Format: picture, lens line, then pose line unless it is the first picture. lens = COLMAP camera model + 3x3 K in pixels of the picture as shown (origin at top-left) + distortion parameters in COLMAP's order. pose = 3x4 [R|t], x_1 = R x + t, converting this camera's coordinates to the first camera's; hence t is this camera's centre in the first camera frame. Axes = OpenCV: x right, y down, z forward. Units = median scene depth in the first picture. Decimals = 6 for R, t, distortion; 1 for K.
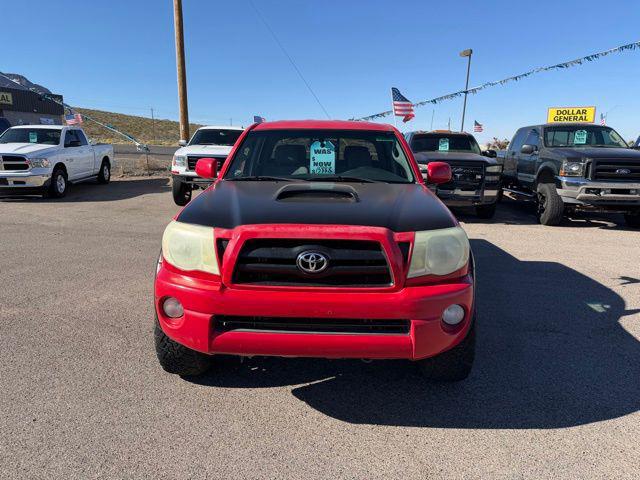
lens RADIAL K [[479.7, 0, 320.0], [0, 479.7, 240.0], [0, 0, 1]] dist [0.012730, -0.004081]
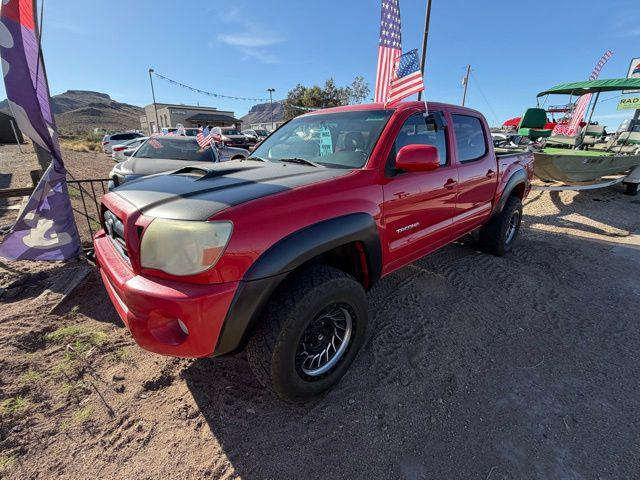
lens RADIAL K [[308.2, 0, 320.0], [0, 308.2, 240.0], [0, 0, 1]] dist [0.000147, -0.000529]
pose [[0.668346, 0.212562, -0.712833, 0.818306], [-0.130345, 0.976941, 0.169106, -0.112542], [0.732341, -0.020107, 0.680641, 0.830049]]
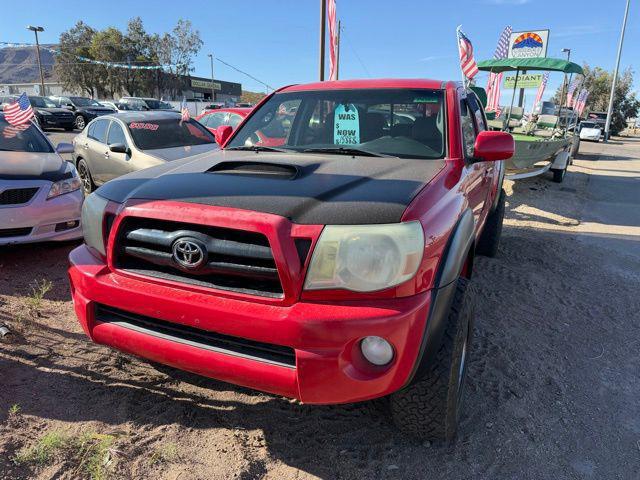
lens RADIAL K [[479.7, 0, 320.0], [0, 479.7, 240.0], [0, 0, 1]] dist [0.012730, -0.004081]
pose [[0.914688, 0.097792, -0.392151, 0.474339], [-0.078230, 0.994775, 0.065599, -0.041789], [0.396517, -0.029324, 0.917559, 0.358953]]
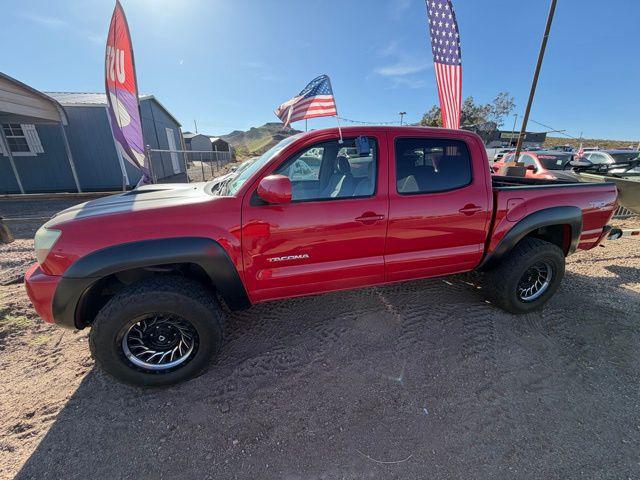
lens RADIAL K [[271.5, 0, 320.0], [0, 271.5, 240.0], [0, 0, 1]] dist [-0.002437, -0.000451]
pose [[0.239377, 0.267428, -0.933371, 1.065954], [-0.183010, 0.956516, 0.227124, -0.266418], [0.953523, 0.116448, 0.277910, 1.475496]]
